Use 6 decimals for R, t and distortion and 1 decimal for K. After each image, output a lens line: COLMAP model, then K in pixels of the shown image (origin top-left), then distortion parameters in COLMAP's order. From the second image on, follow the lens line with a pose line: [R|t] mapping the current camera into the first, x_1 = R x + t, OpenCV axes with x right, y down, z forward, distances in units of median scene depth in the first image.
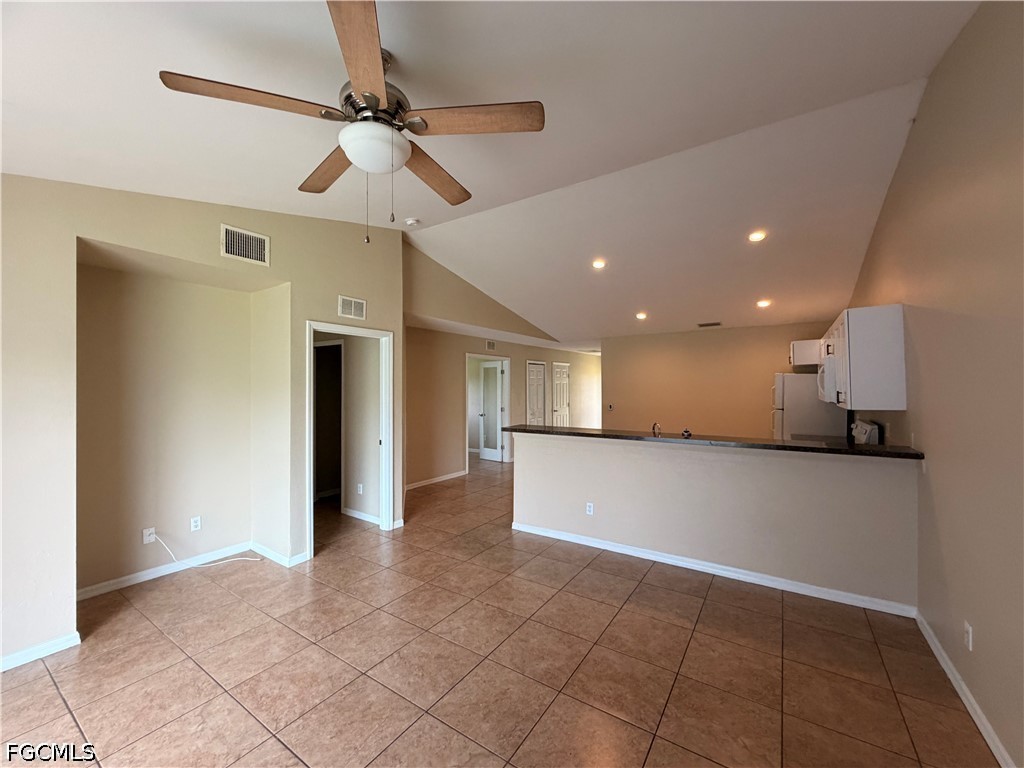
lens RADIAL K [[411.2, 0, 509.9], [0, 411.2, 382.5], [0, 0, 1]] dist [-0.000224, 0.000088]
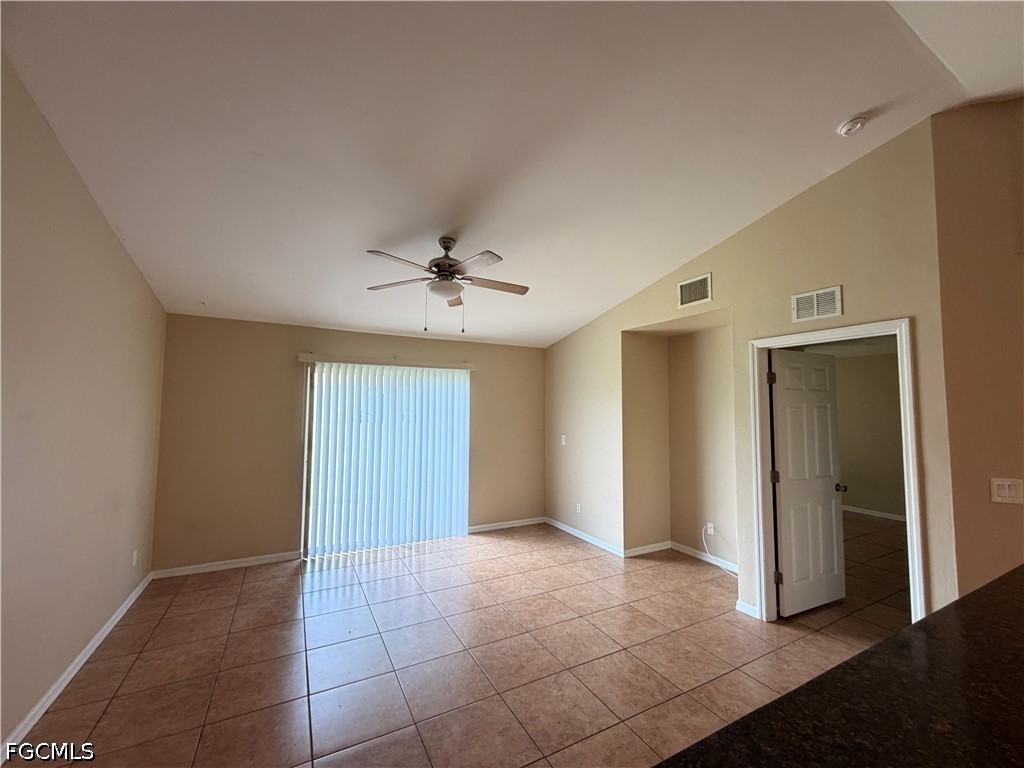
lens RADIAL K [[411.2, 0, 513.1], [0, 411.2, 385.3], [0, 0, 1]] dist [-0.000224, 0.000088]
pose [[-0.467683, -0.052063, -0.882362, 2.993768], [0.001130, 0.998228, -0.059499, -0.015099], [0.883896, -0.028824, -0.466795, 5.460726]]
